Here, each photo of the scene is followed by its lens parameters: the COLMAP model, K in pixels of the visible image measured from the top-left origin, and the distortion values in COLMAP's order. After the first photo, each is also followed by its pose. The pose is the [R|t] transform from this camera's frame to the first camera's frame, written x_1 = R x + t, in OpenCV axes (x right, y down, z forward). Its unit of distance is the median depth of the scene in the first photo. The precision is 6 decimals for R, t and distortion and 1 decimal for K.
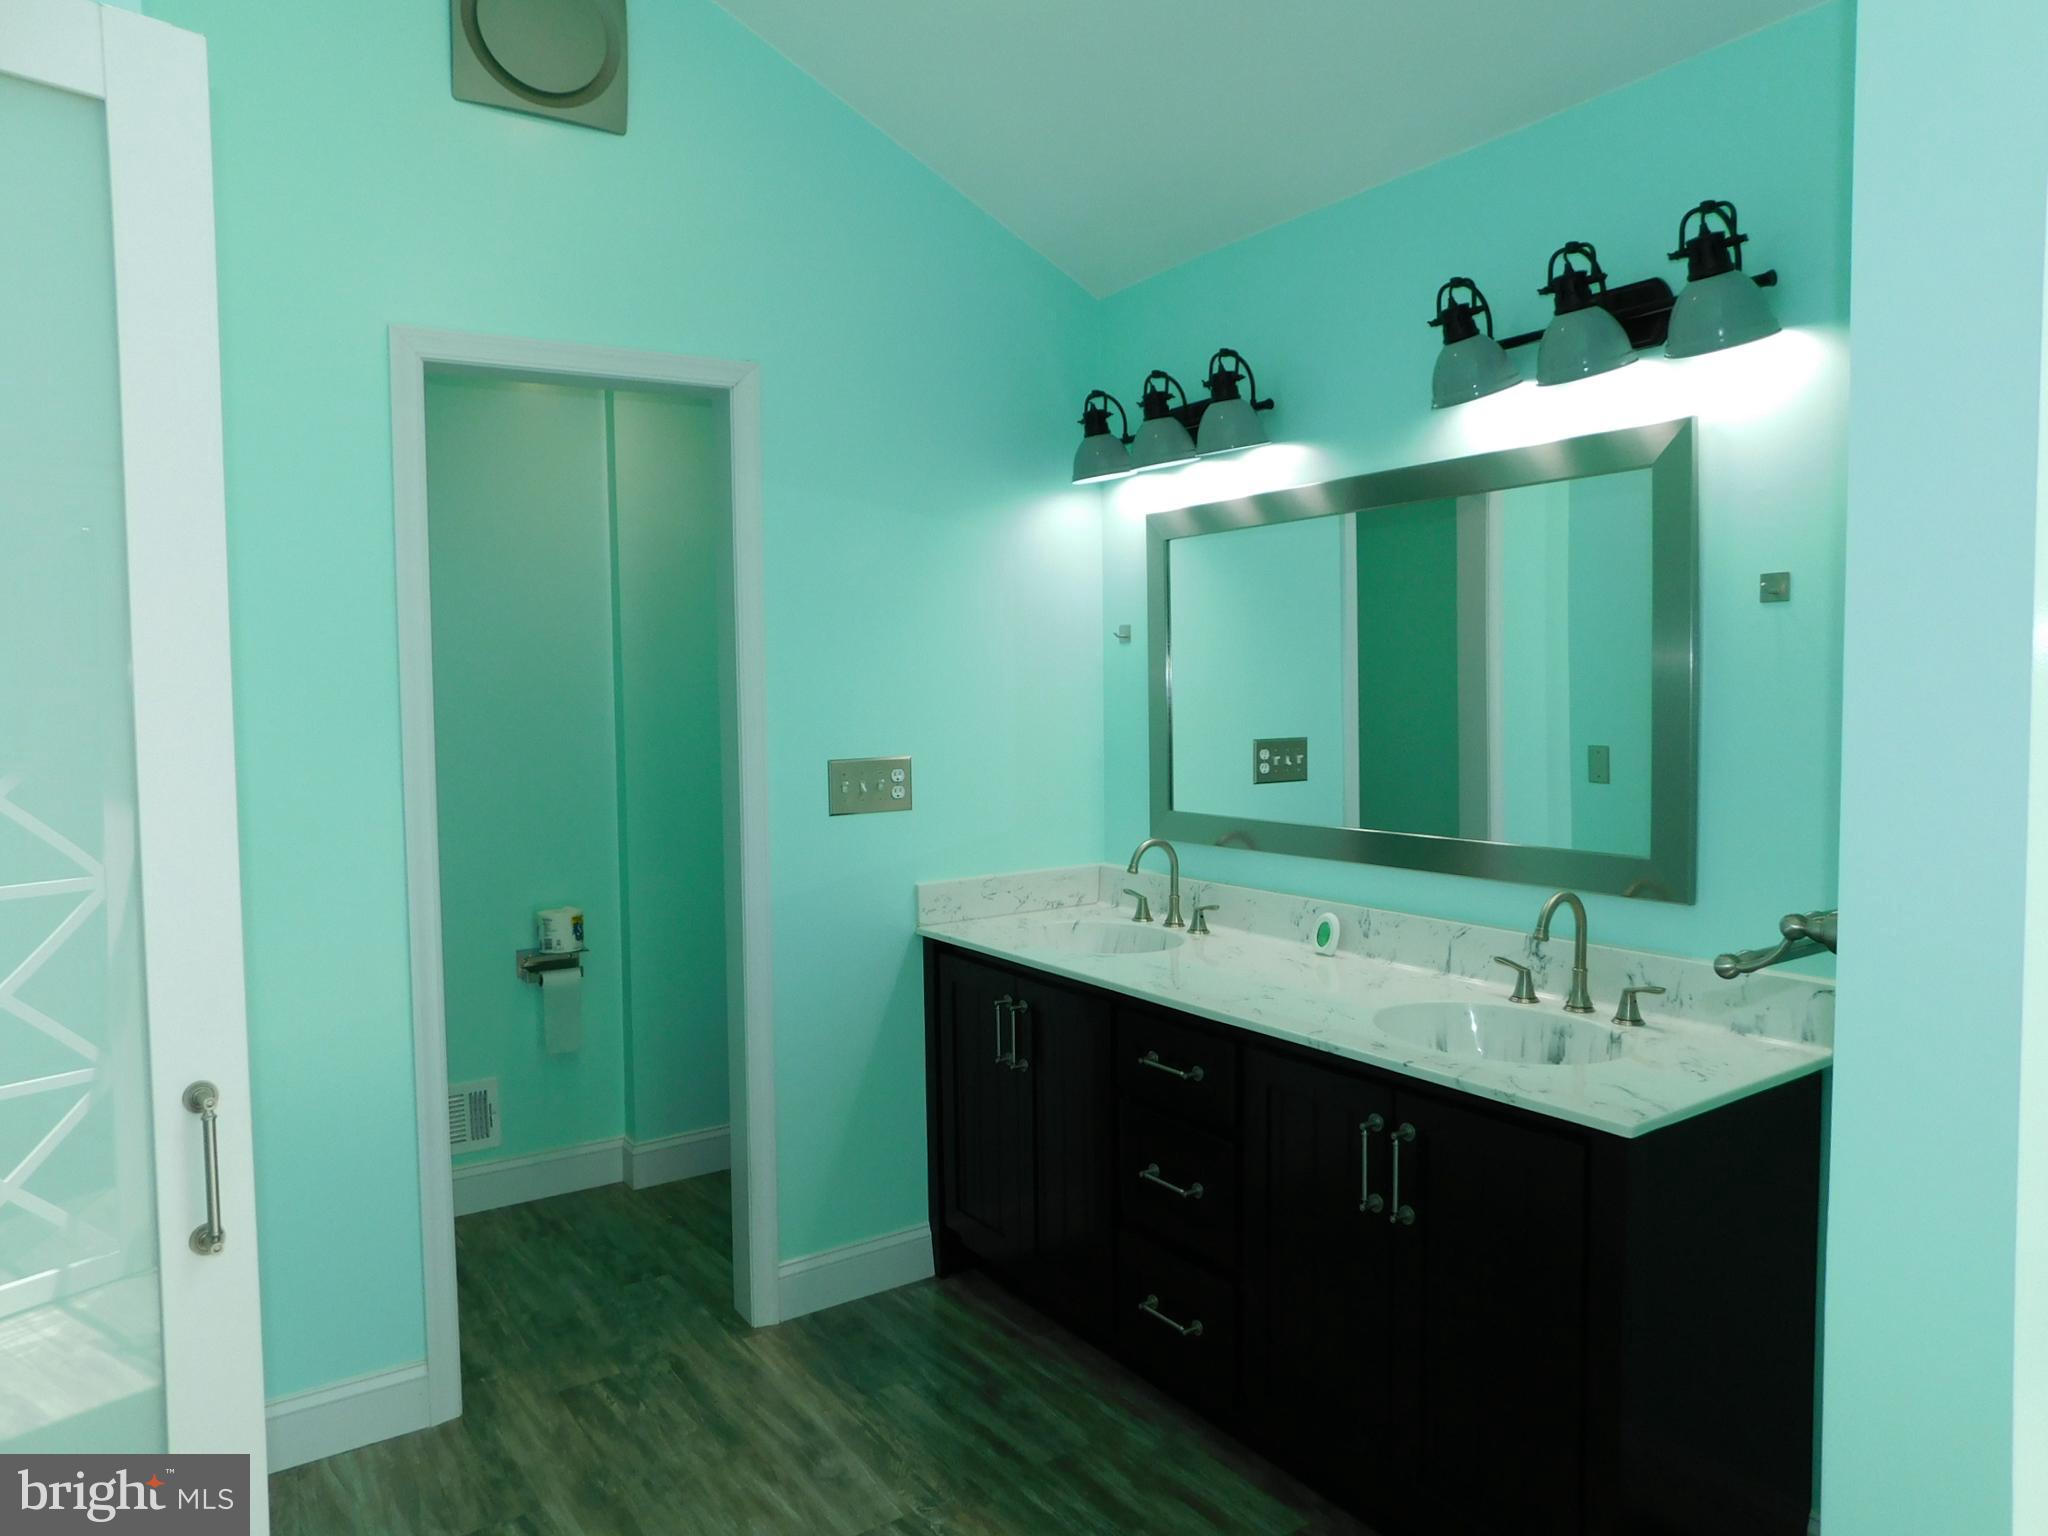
lens RADIAL K [[1366.4, 0, 1024.2], [0, 1366.4, 773.3], [0, 0, 1]] dist [-0.050603, 0.035726]
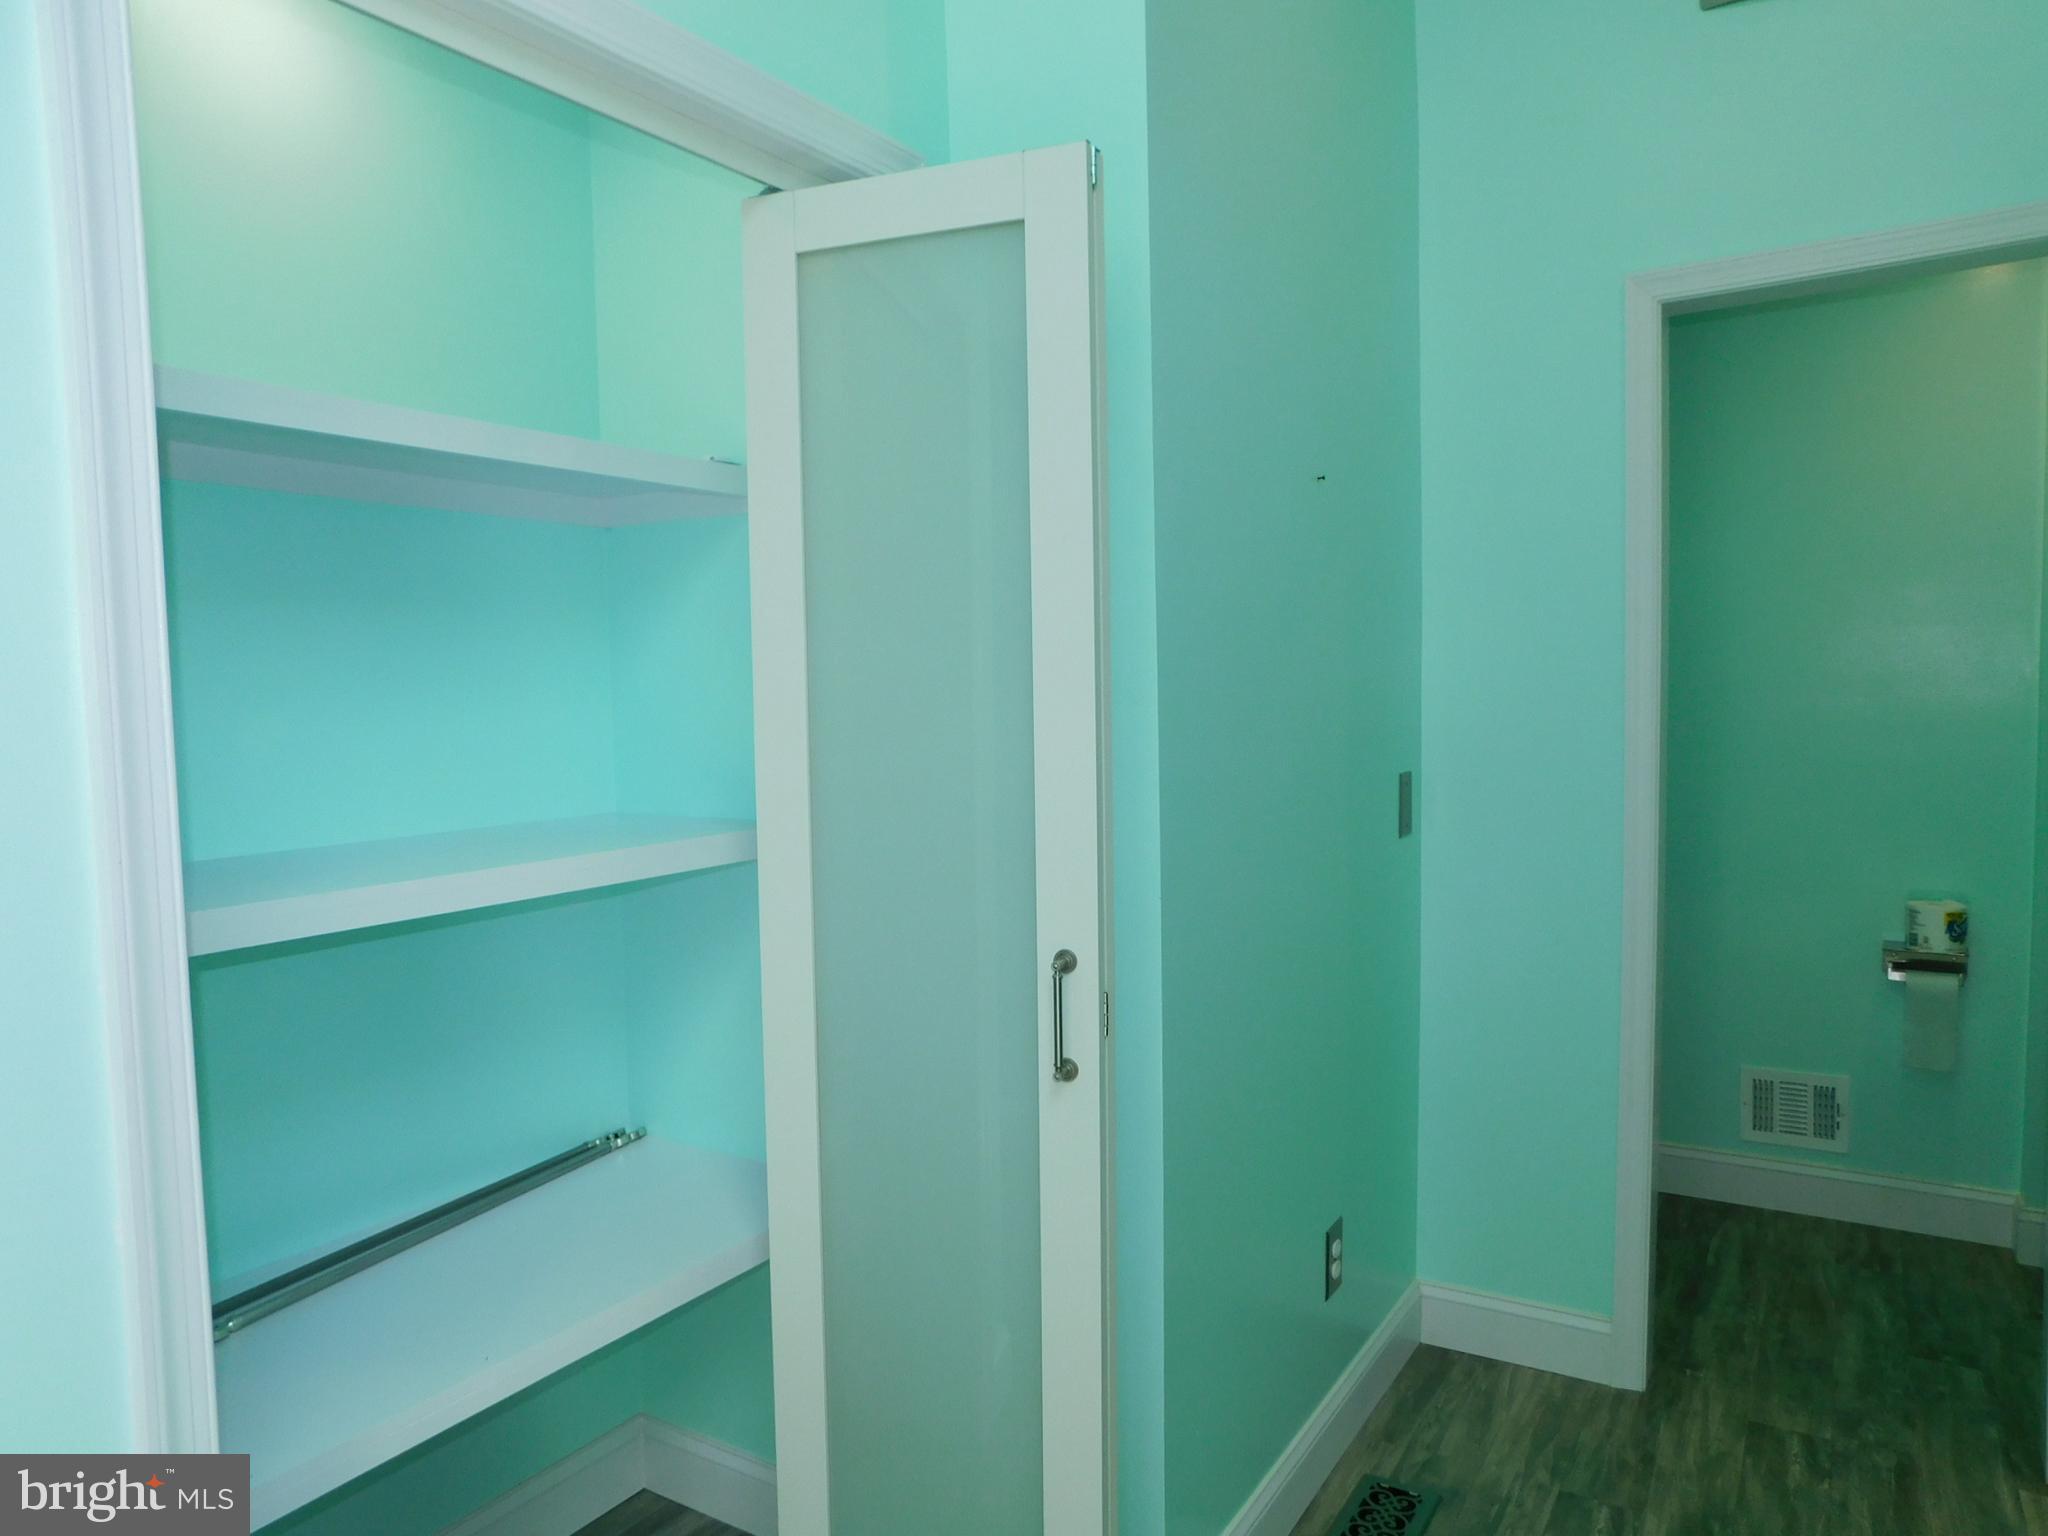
lens RADIAL K [[1366.4, 0, 1018.7], [0, 1366.4, 755.9], [0, 0, 1]] dist [-0.050603, 0.035726]
pose [[0.407114, 0.065279, -0.911042, 0.239471], [-0.046153, 0.997639, 0.050859, -0.009152], [0.912210, 0.021342, 0.409166, 0.170492]]
